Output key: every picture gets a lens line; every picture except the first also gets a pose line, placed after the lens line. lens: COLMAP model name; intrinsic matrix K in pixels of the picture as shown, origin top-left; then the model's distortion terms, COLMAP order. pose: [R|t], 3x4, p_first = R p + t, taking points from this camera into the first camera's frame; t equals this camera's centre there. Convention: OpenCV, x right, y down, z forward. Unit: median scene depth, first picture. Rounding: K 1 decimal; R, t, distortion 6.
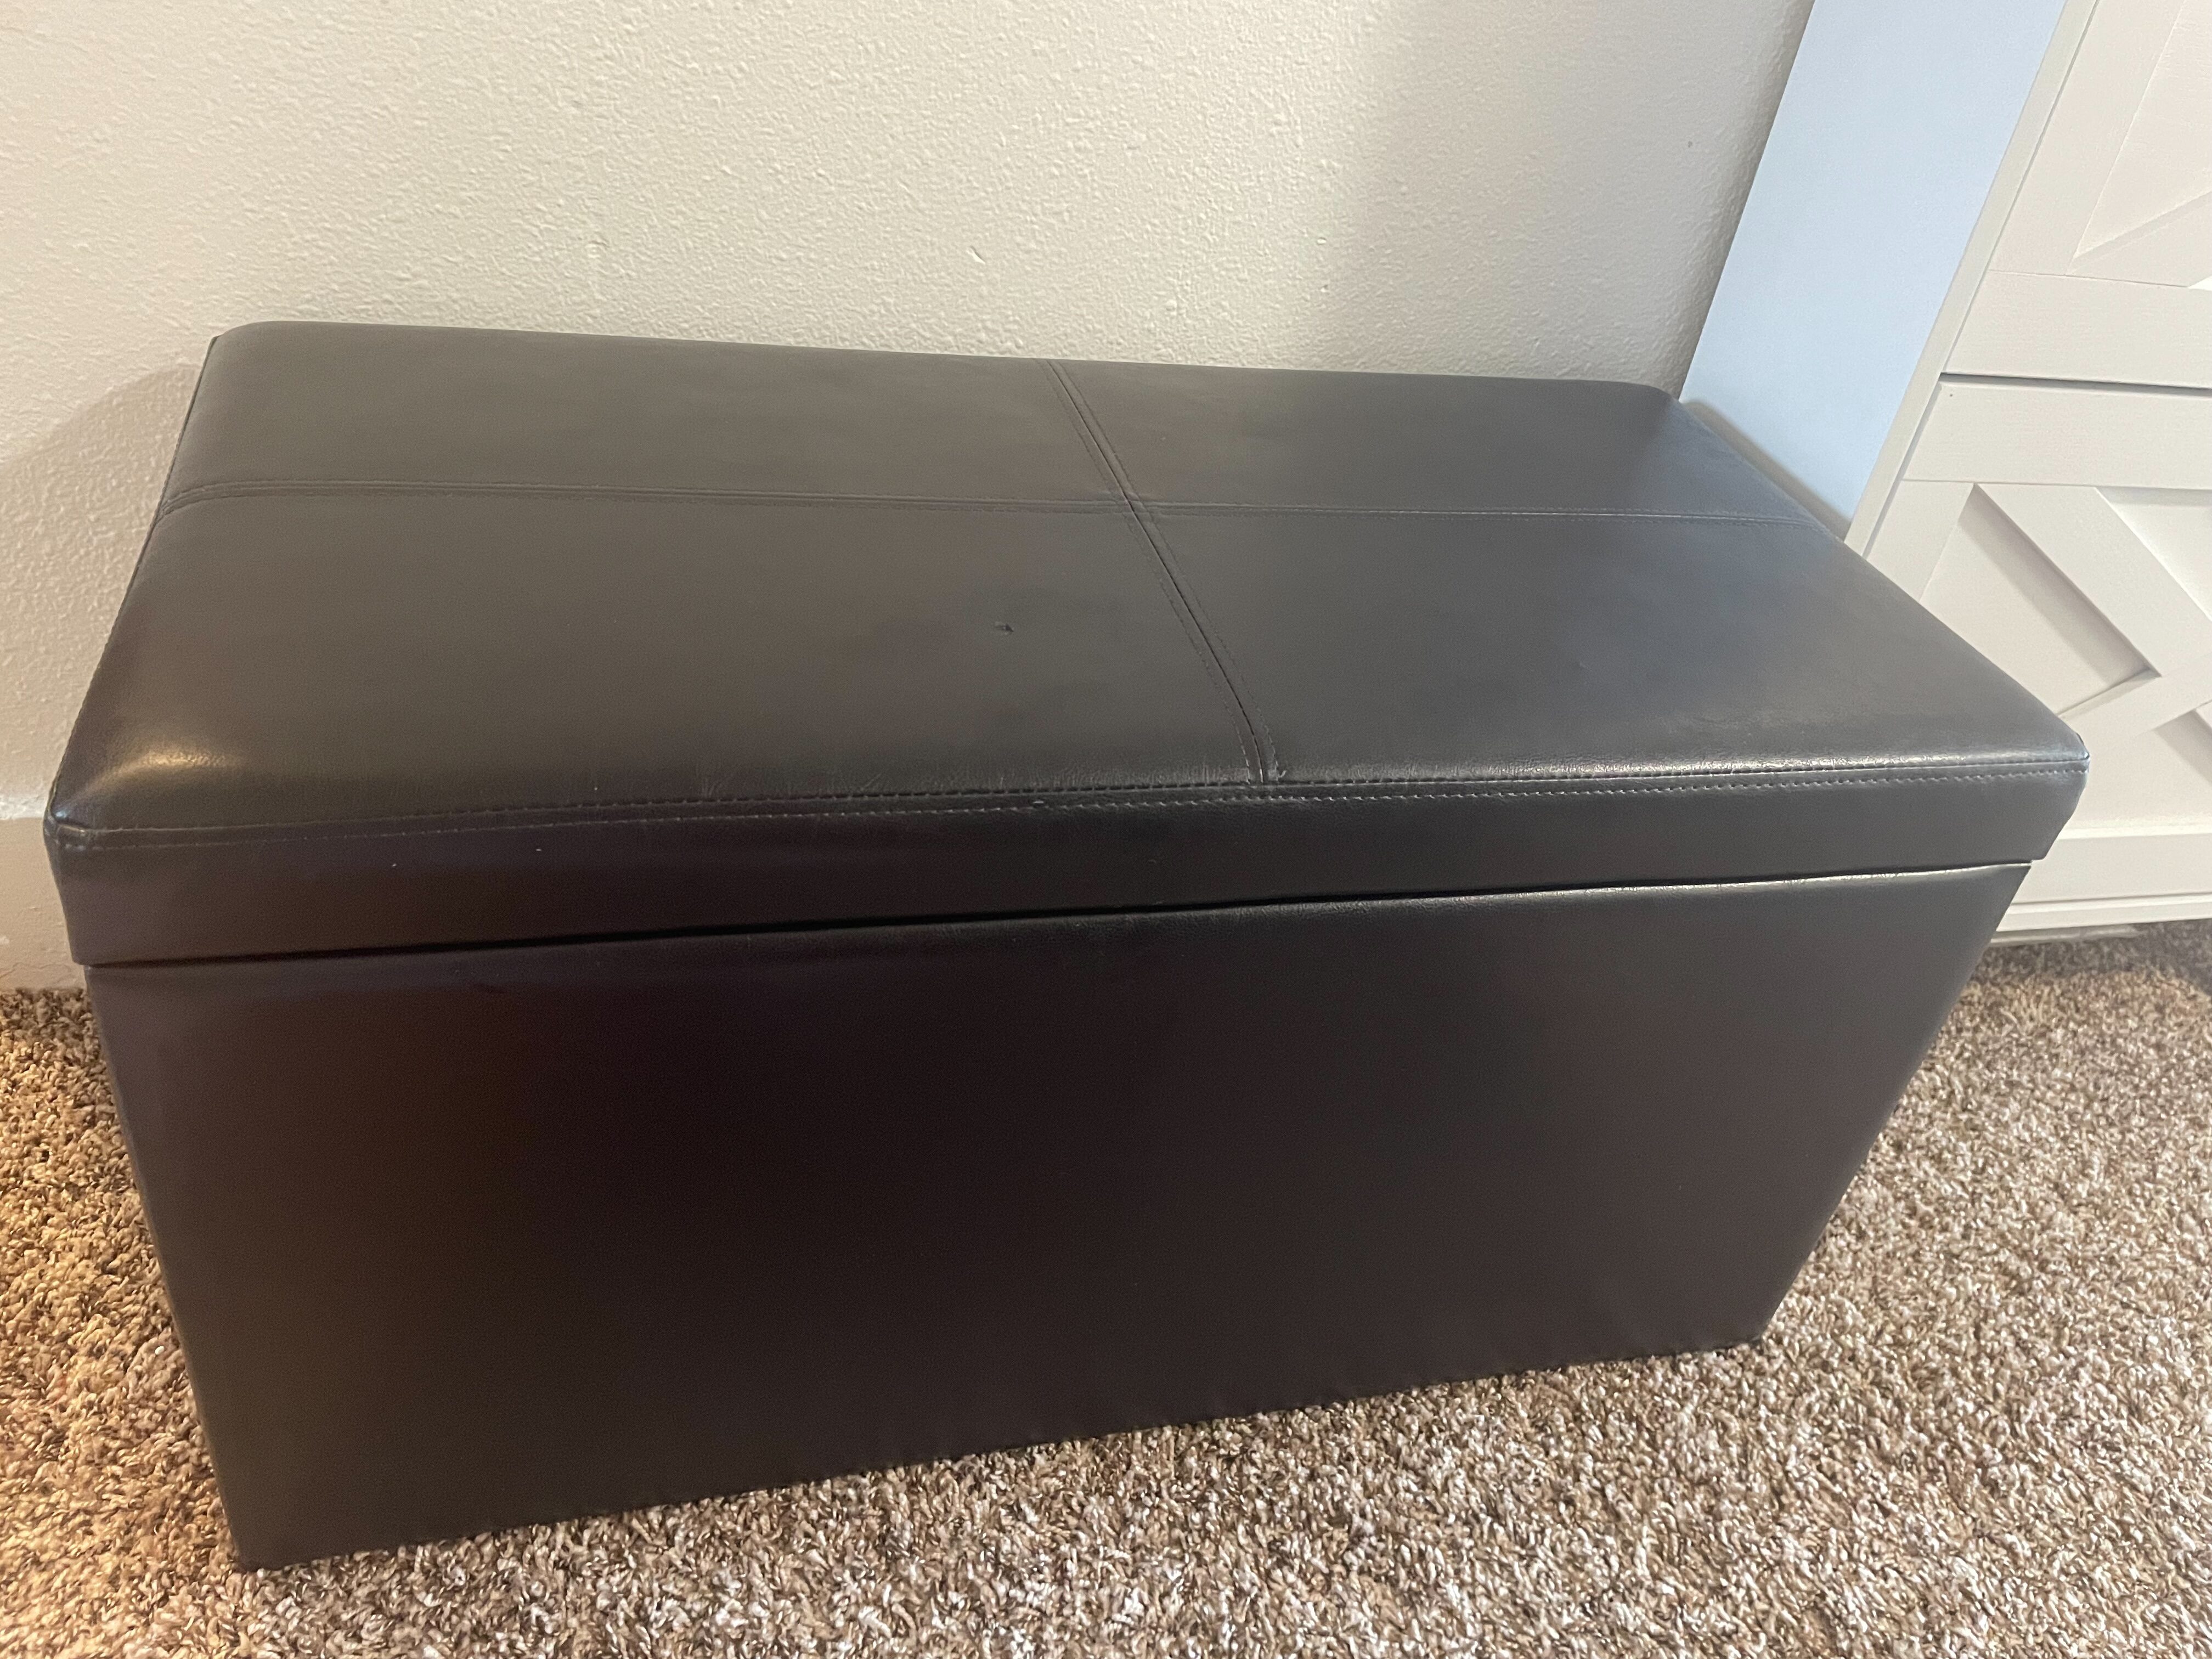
lens RADIAL K [[1690.5, 0, 1113.7], [0, 1690.5, 814.2], [0, 0, 1]] dist [0.069756, -0.091474]
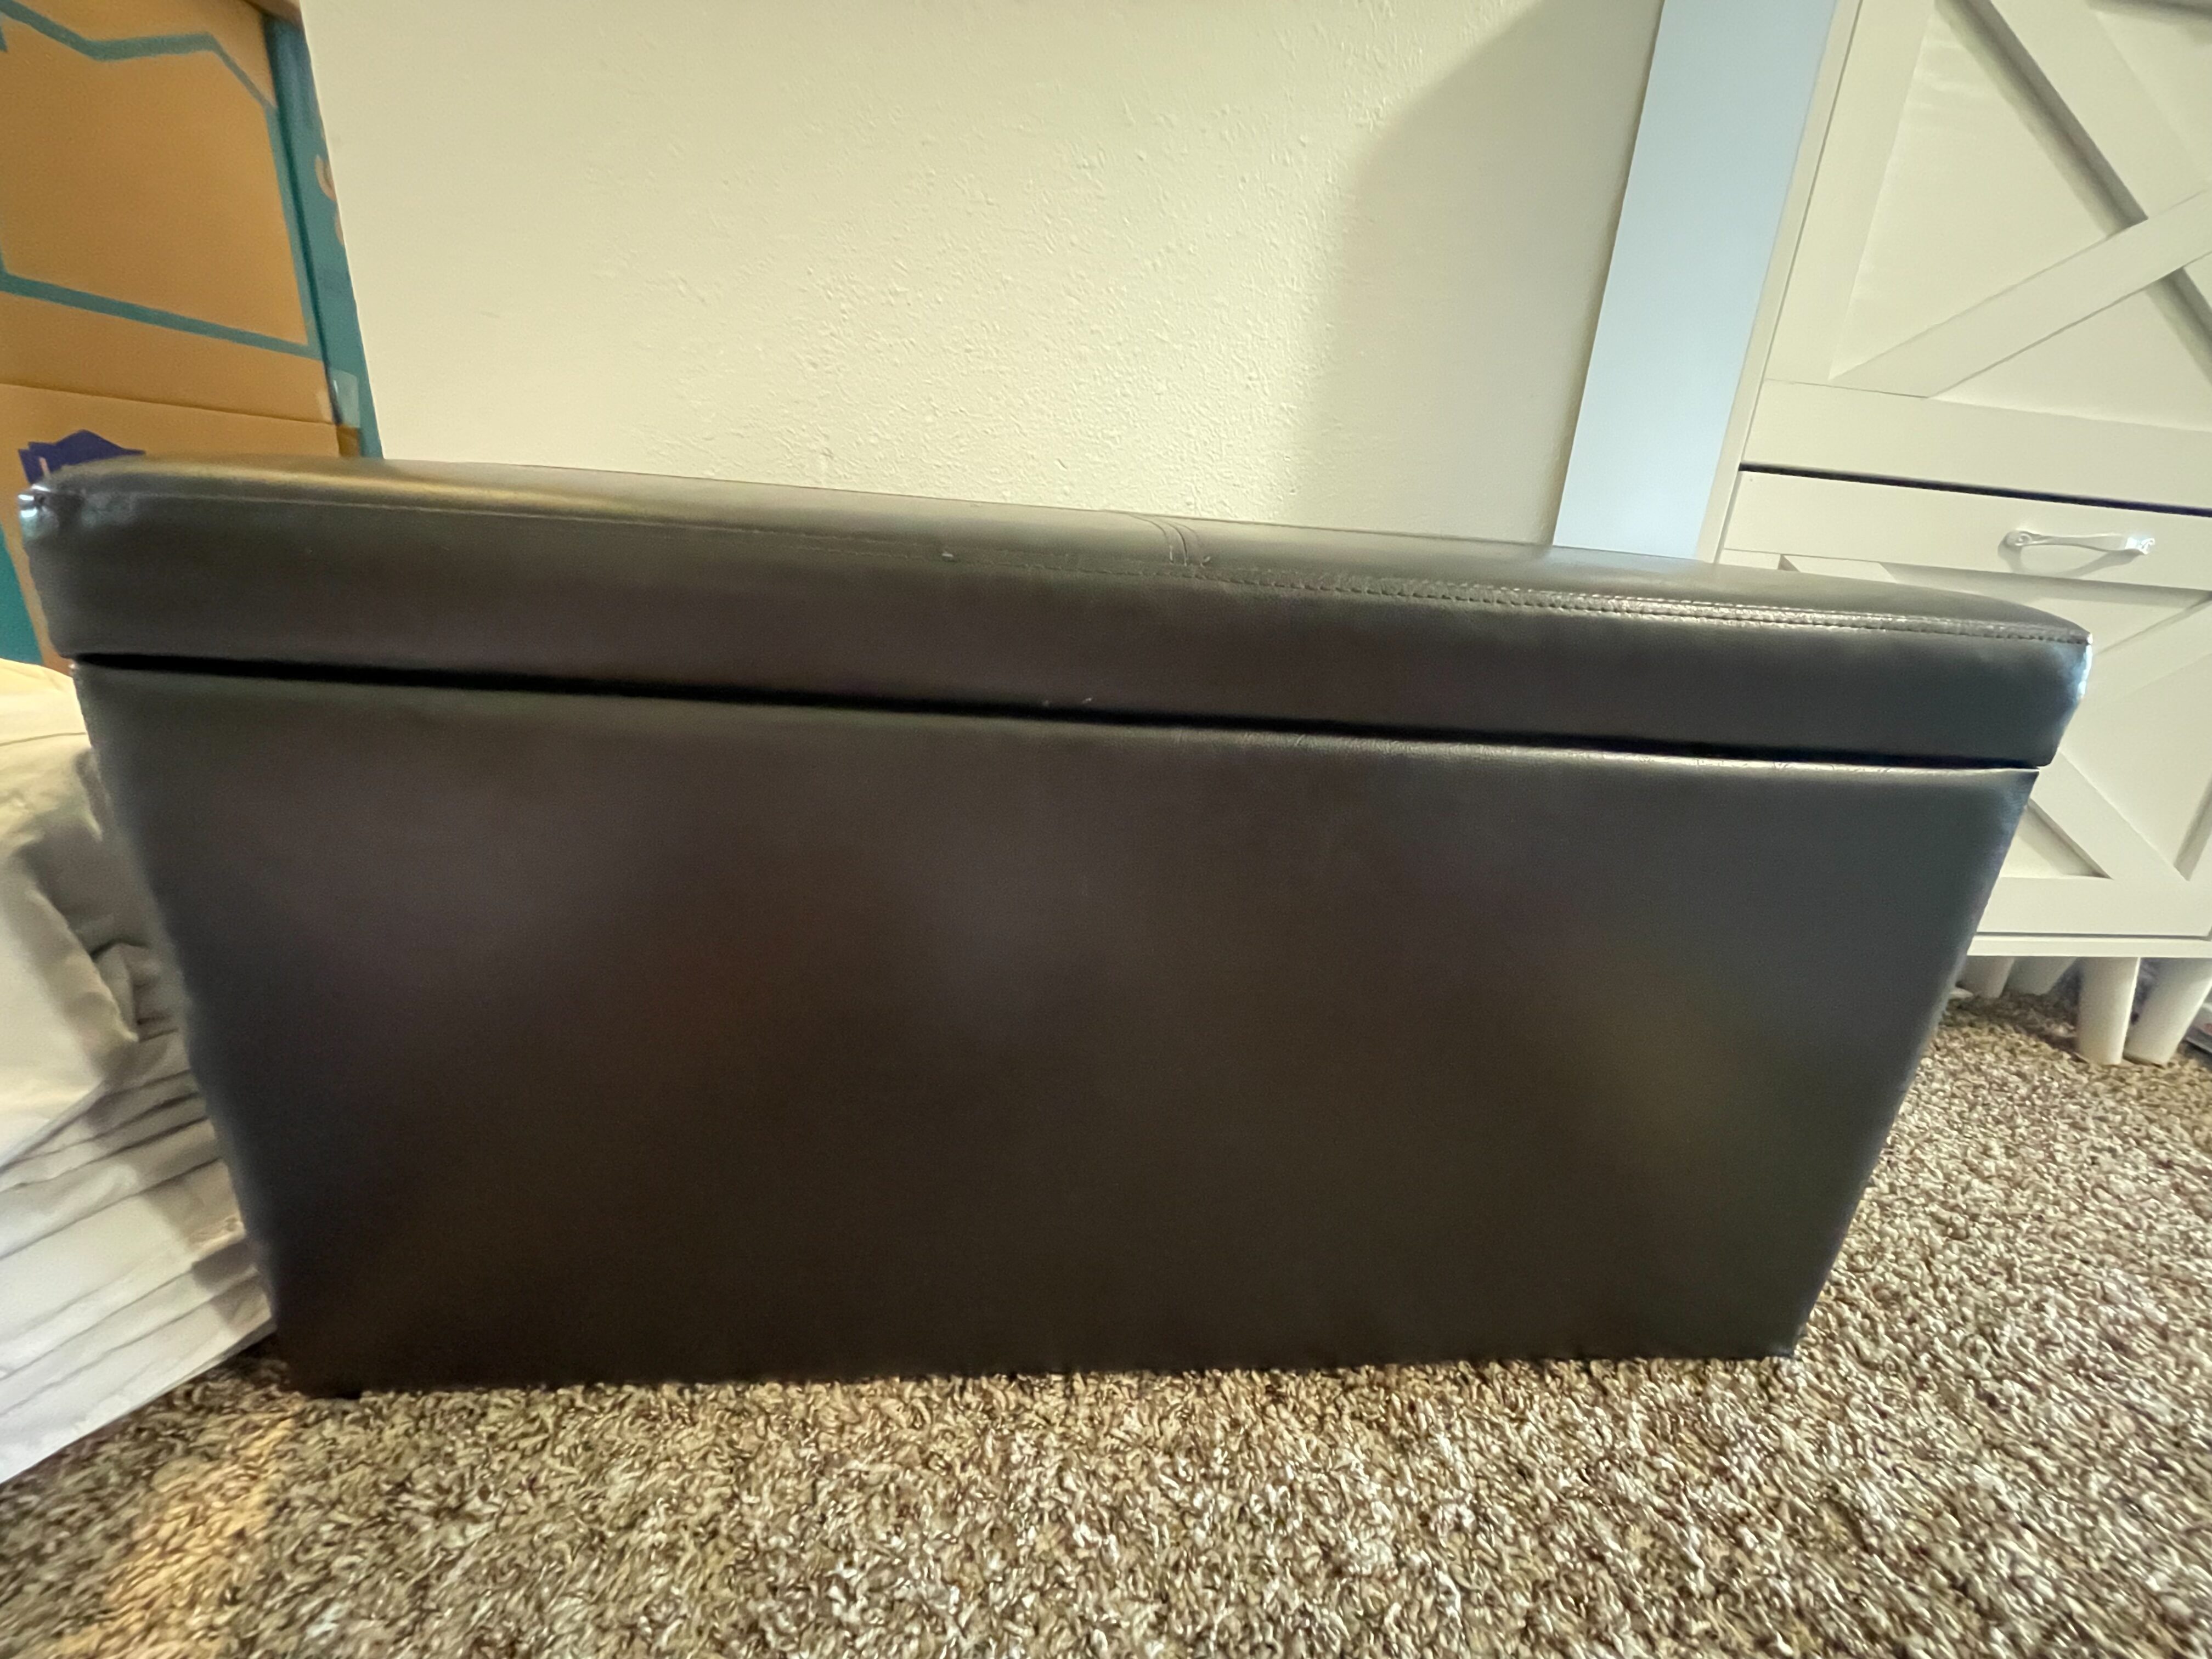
lens RADIAL K [[895.3, 0, 1106.7], [0, 895.3, 838.1], [0, 0, 1]] dist [-0.006647, 0.002075]
pose [[0.986656, -0.026873, -0.160584, 0.087121], [-0.021200, 0.956684, -0.290354, 0.248884], [0.161431, 0.289884, 0.943349, 0.326223]]
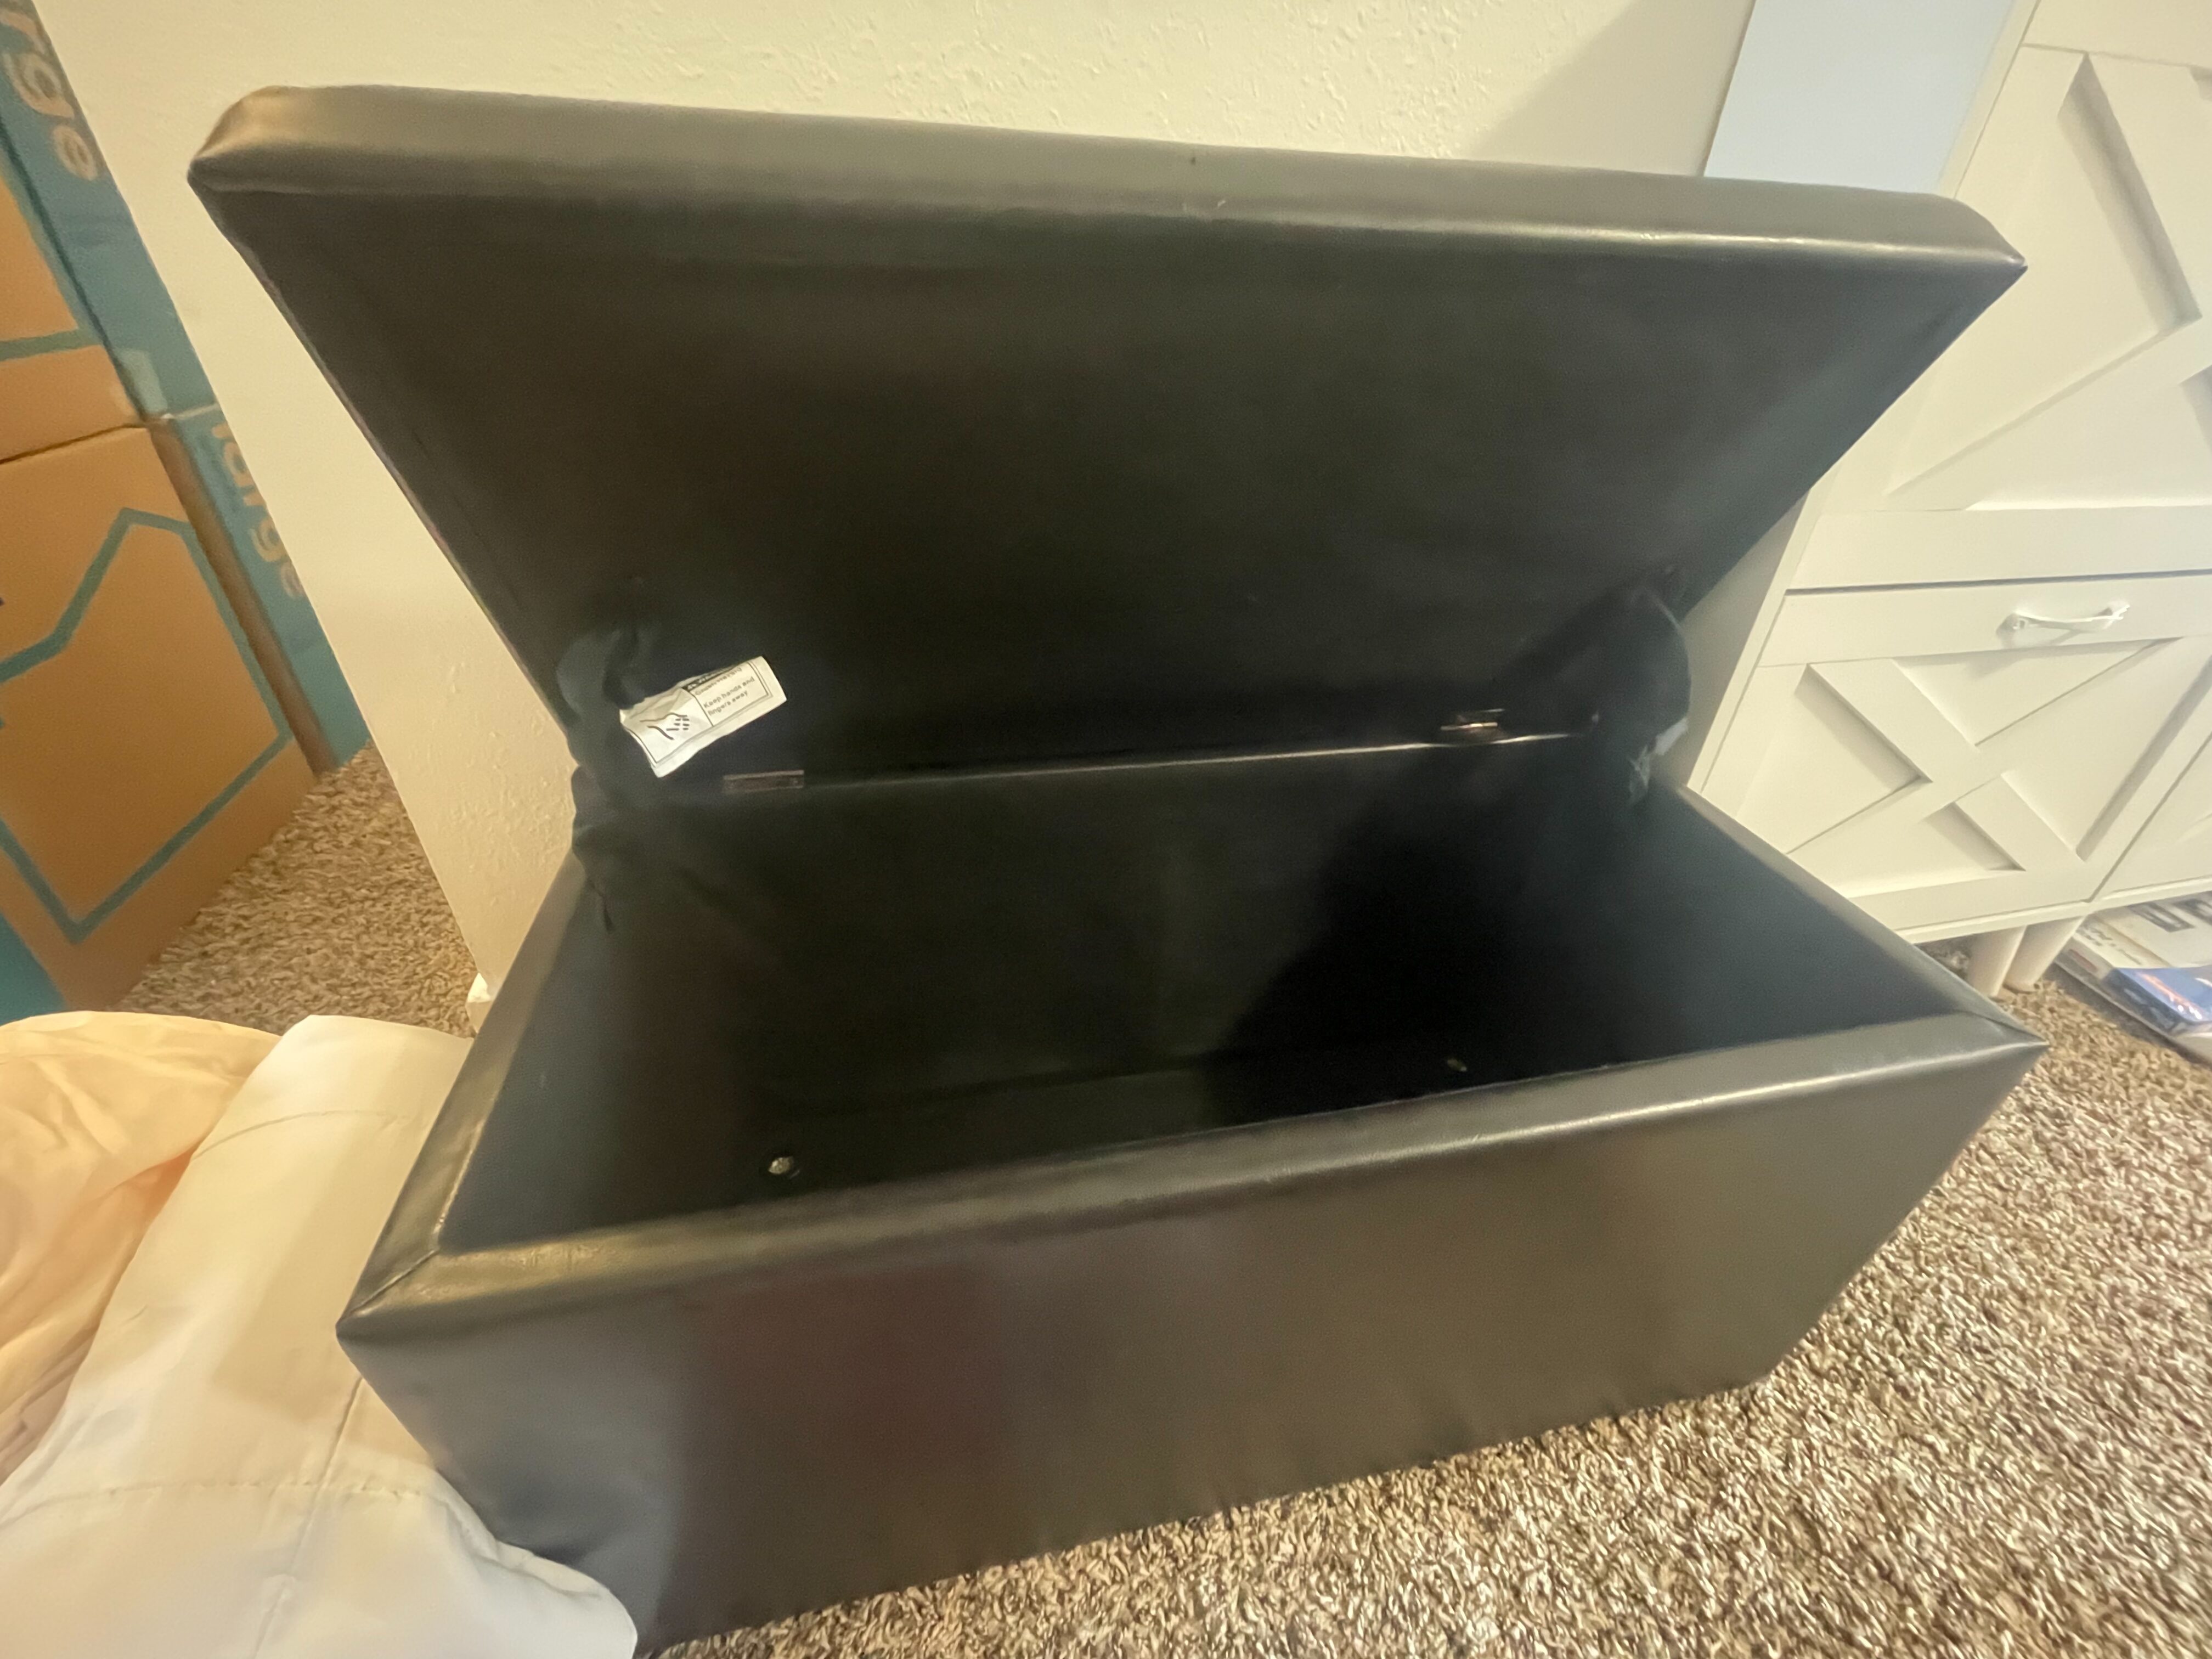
lens RADIAL K [[895.3, 0, 1103.9], [0, 895.3, 827.4], [0, 0, 1]] dist [-0.006647, 0.002075]
pose [[0.993196, -0.083825, -0.080844, -0.024477], [0.080189, 0.995661, -0.047218, -0.075783], [0.084452, 0.040414, 0.995608, 0.236191]]
